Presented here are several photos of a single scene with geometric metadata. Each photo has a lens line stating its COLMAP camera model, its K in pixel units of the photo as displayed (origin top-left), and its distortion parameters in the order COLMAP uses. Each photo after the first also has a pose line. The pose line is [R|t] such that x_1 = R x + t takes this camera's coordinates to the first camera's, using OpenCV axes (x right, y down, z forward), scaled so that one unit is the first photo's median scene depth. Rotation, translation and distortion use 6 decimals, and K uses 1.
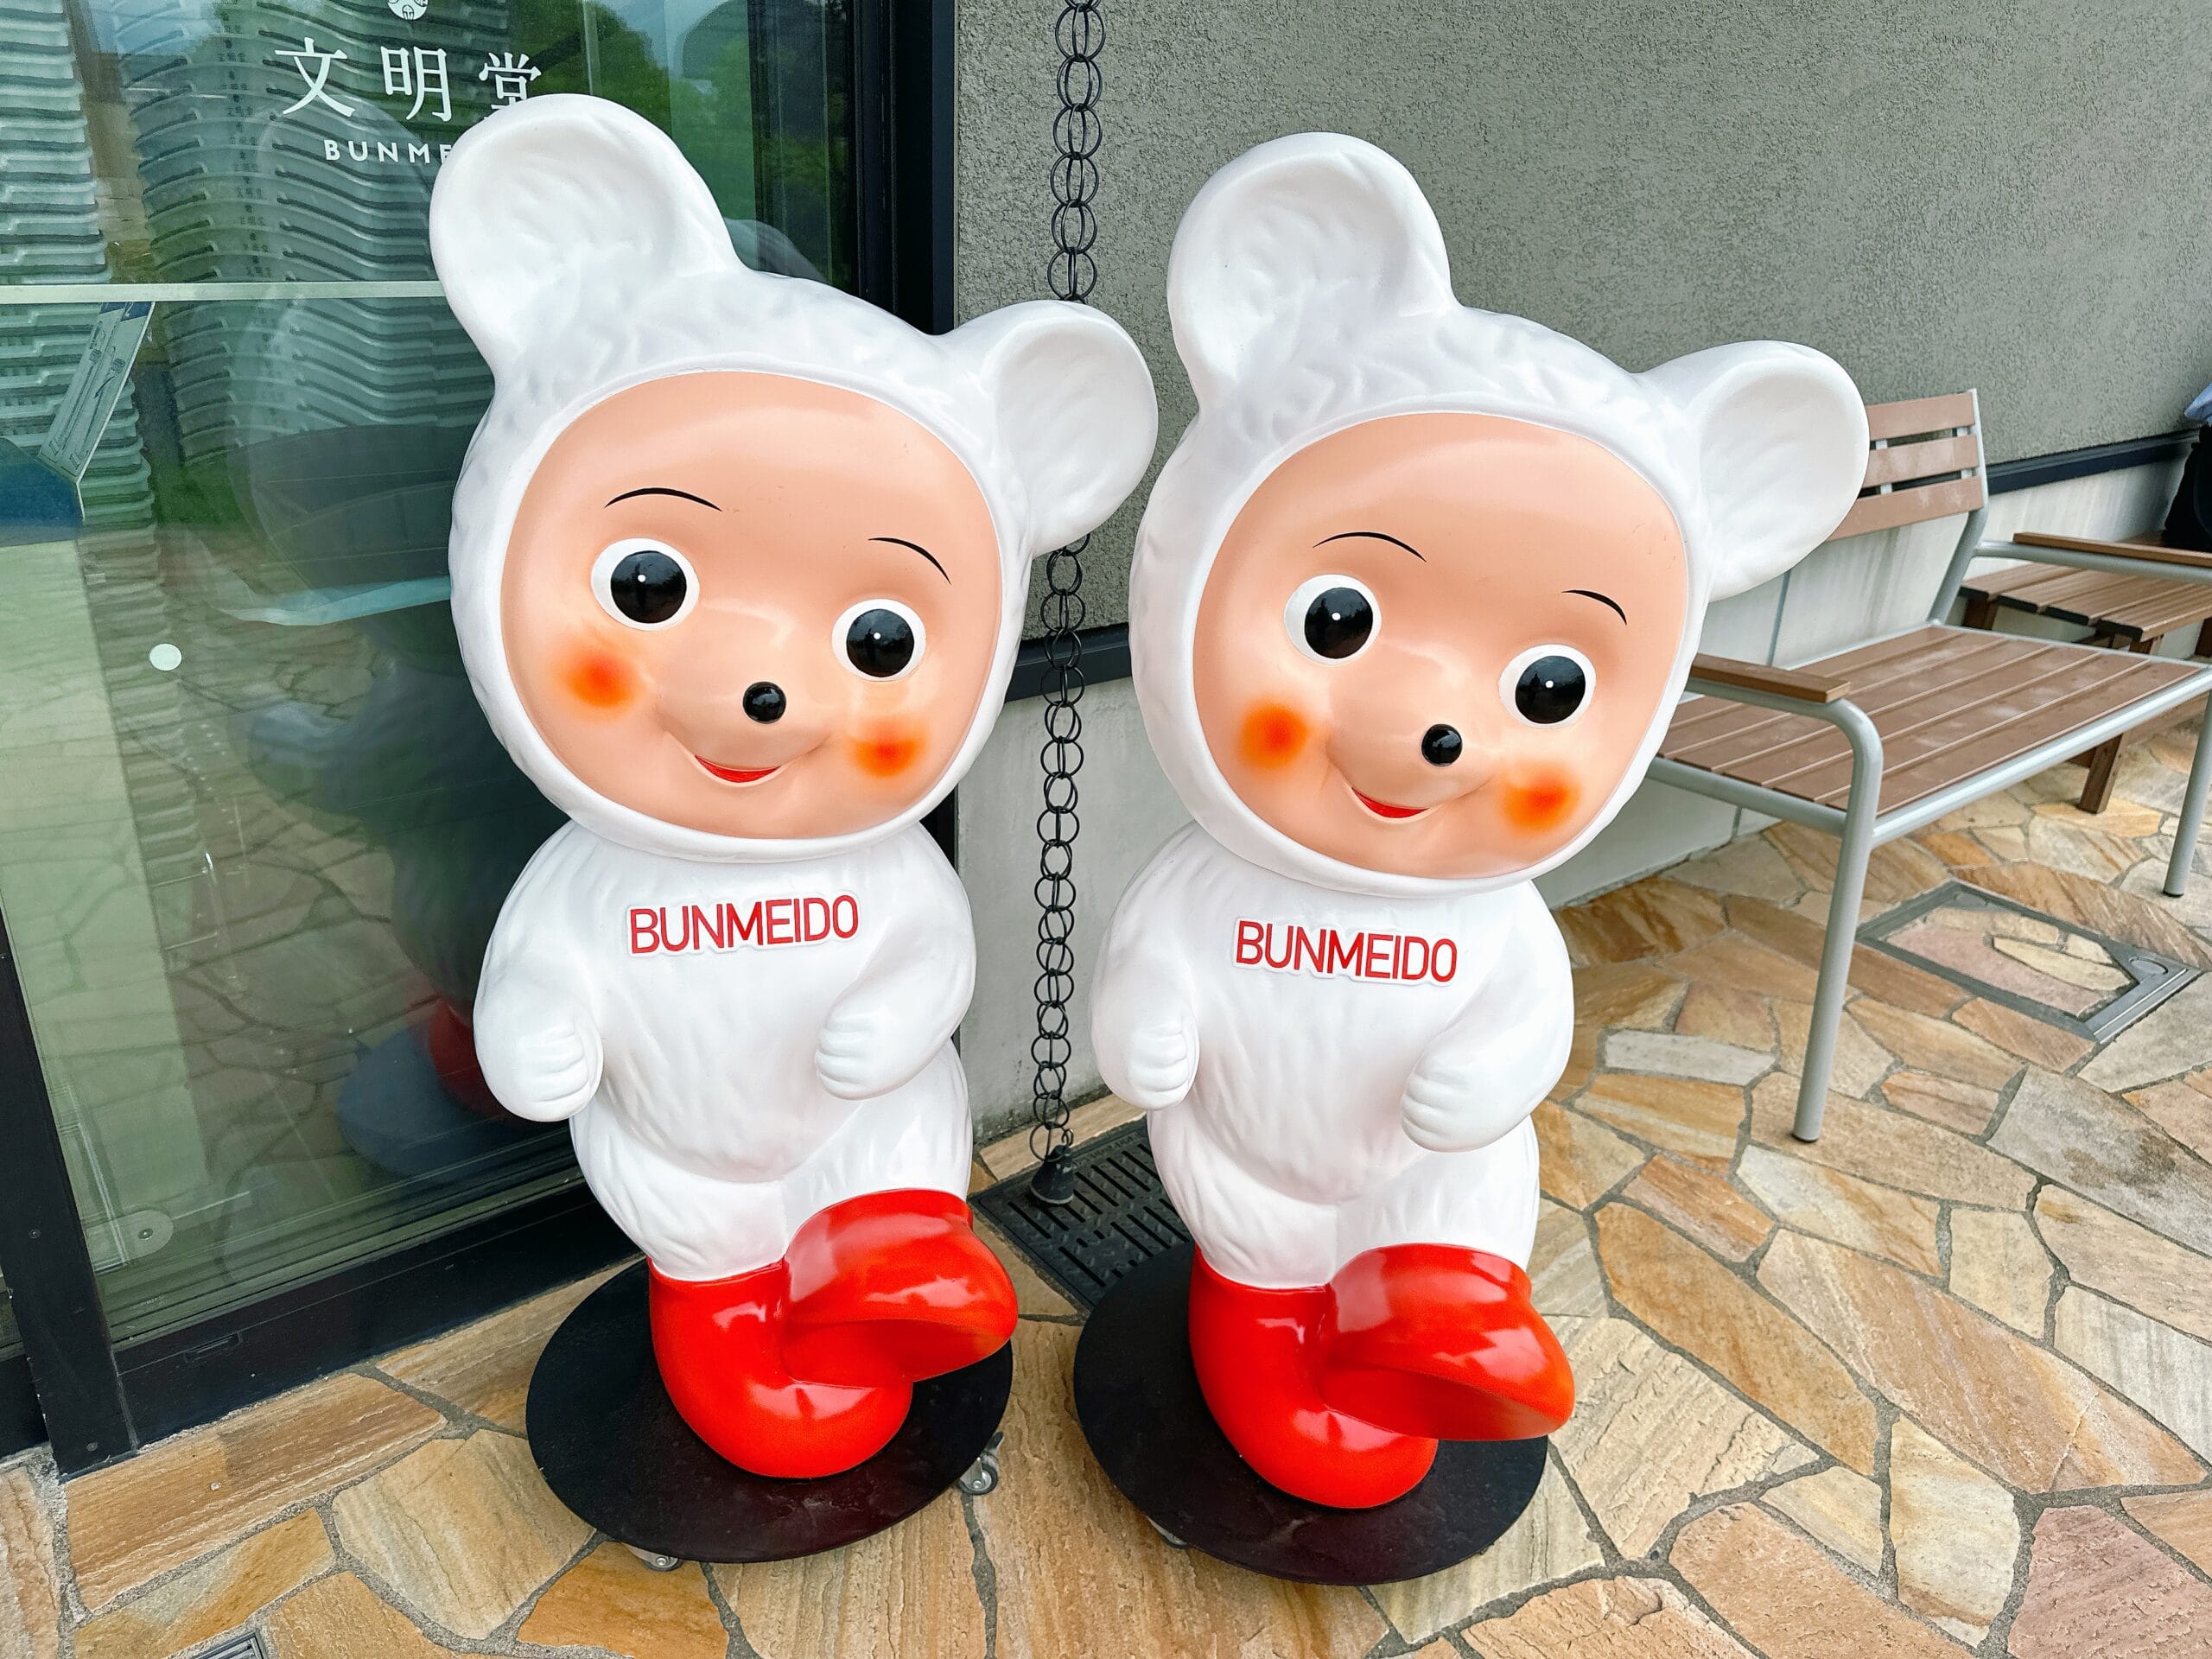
lens RADIAL K [[1543.6, 0, 1104.5], [0, 1543.6, 835.8], [0, 0, 1]] dist [0.038697, -0.044271]
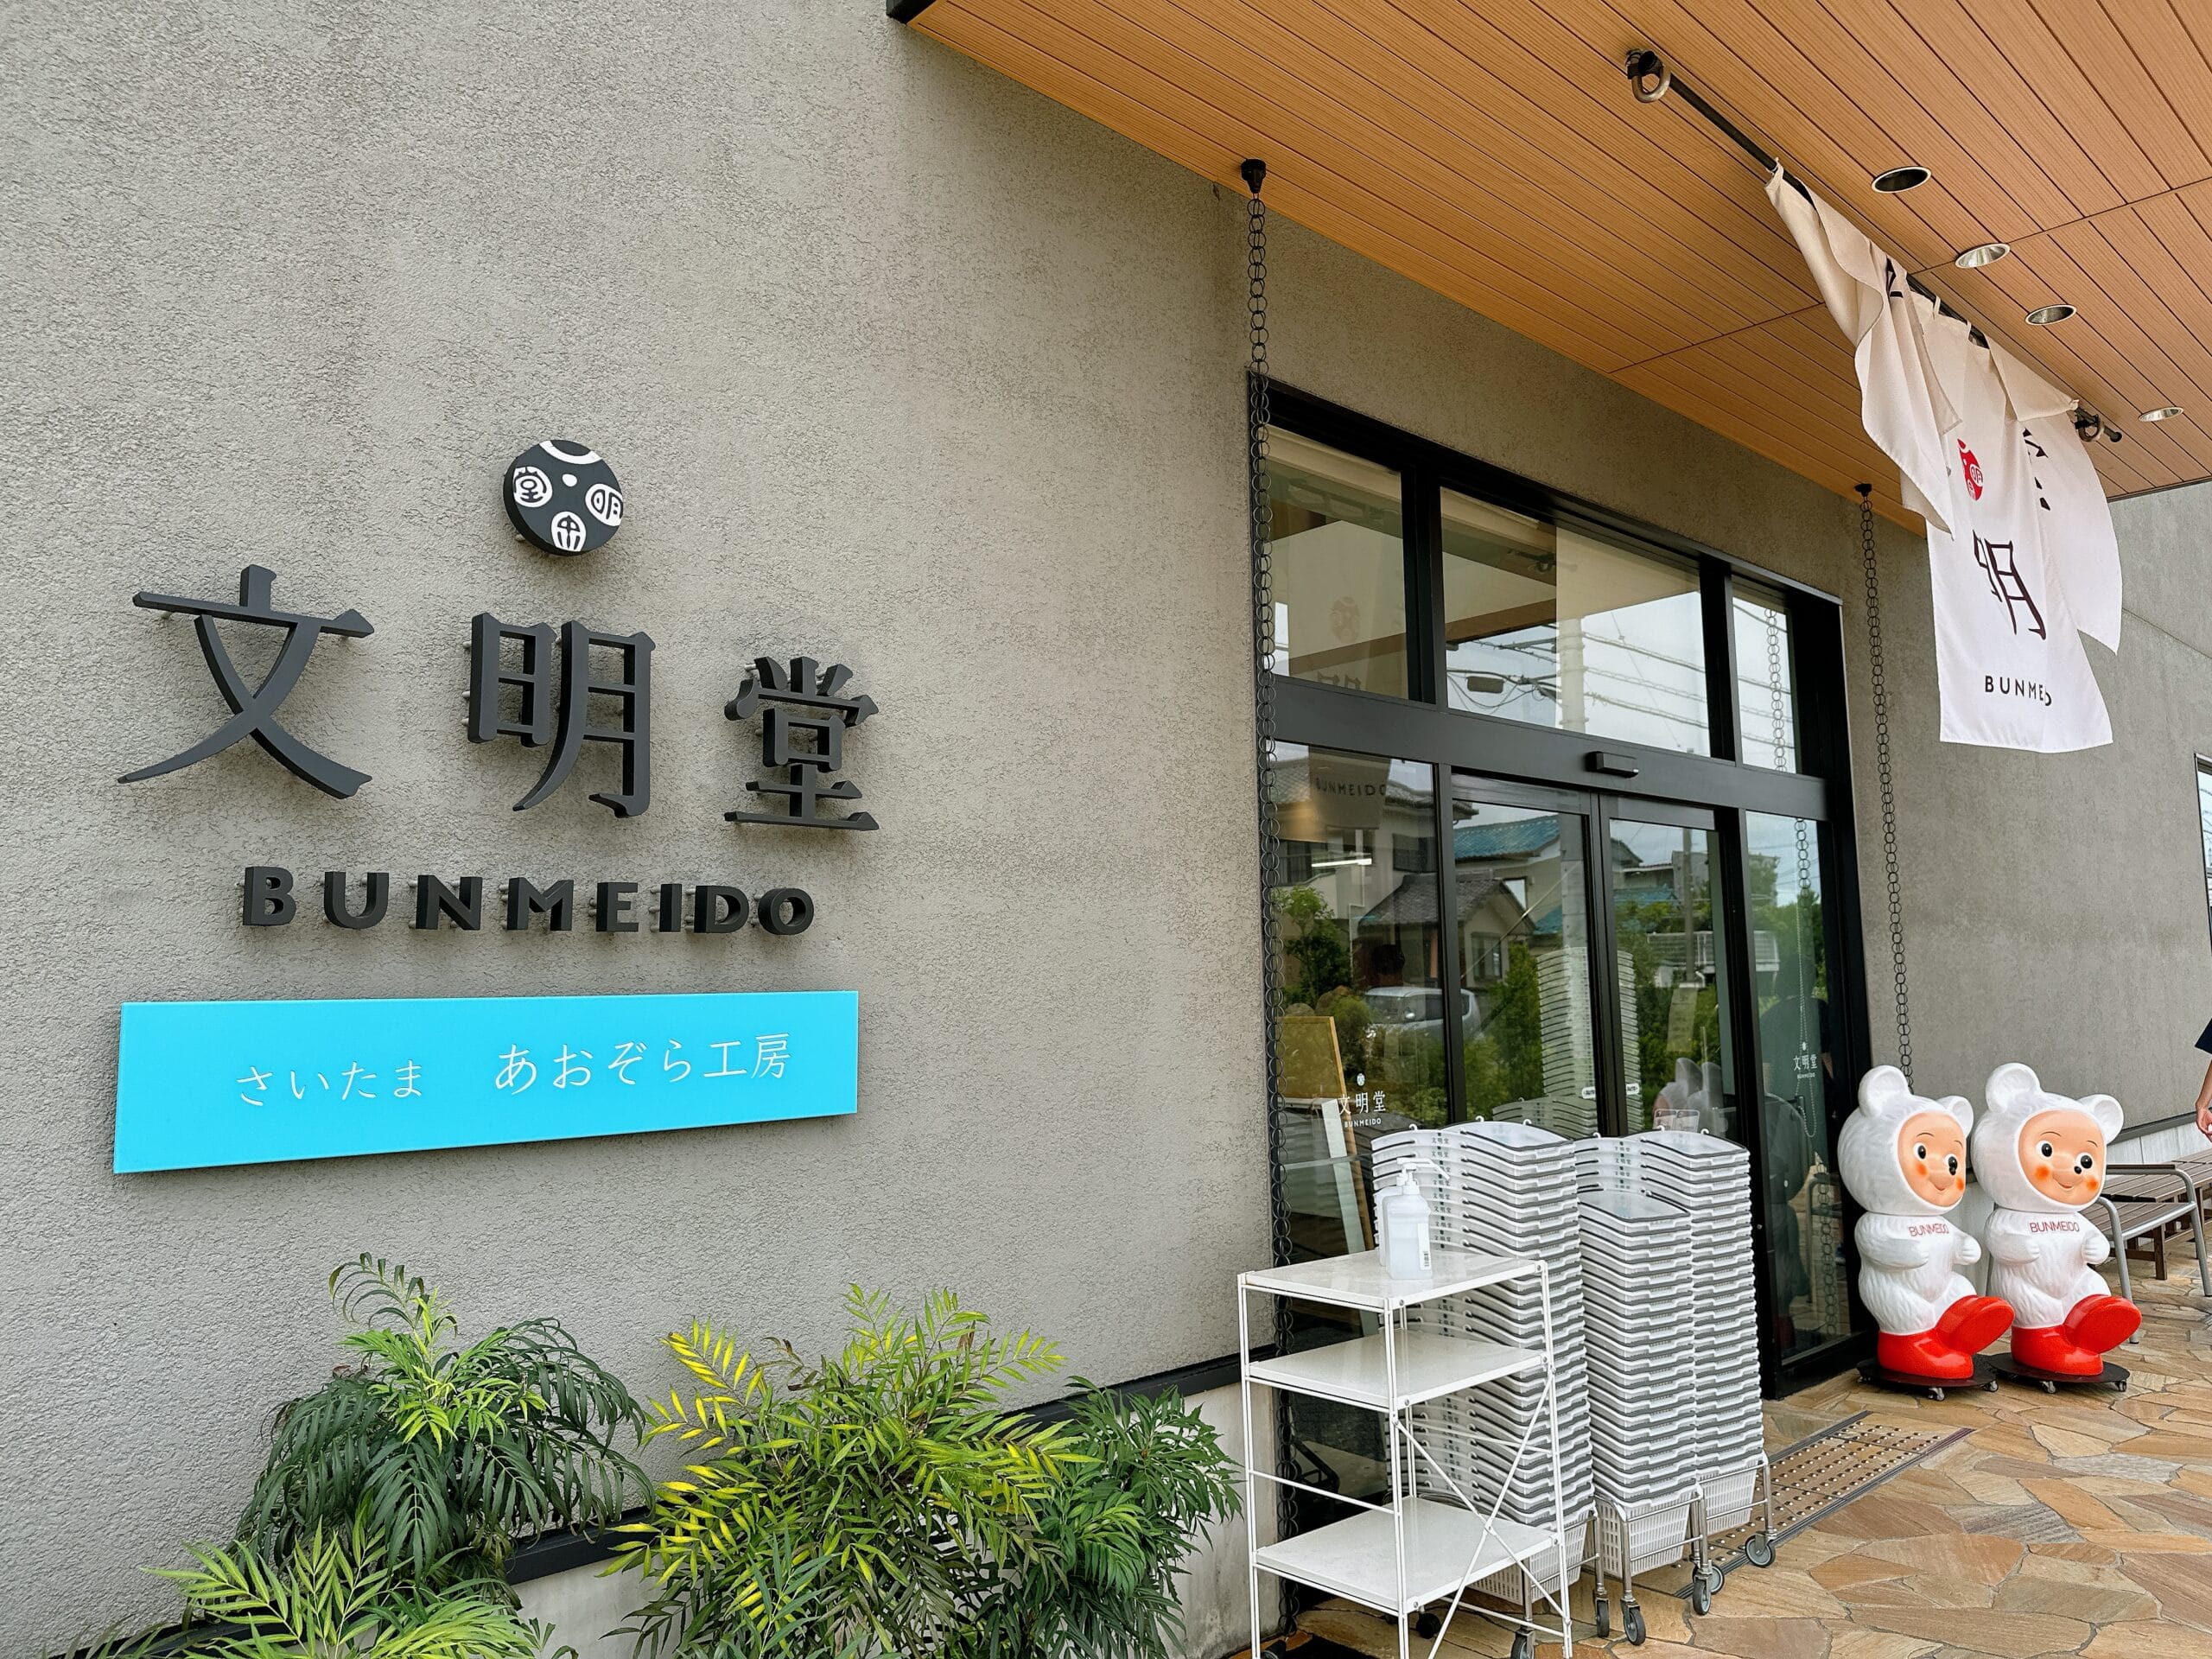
lens RADIAL K [[1543.6, 0, 1094.3], [0, 1543.6, 823.9], [0, 0, 1]] dist [0.038697, -0.044271]
pose [[0.995629, -0.048405, 0.079873, -3.353507], [0.081480, 0.868177, -0.489521, 1.193489], [-0.045649, 0.493889, 0.868326, -3.896949]]
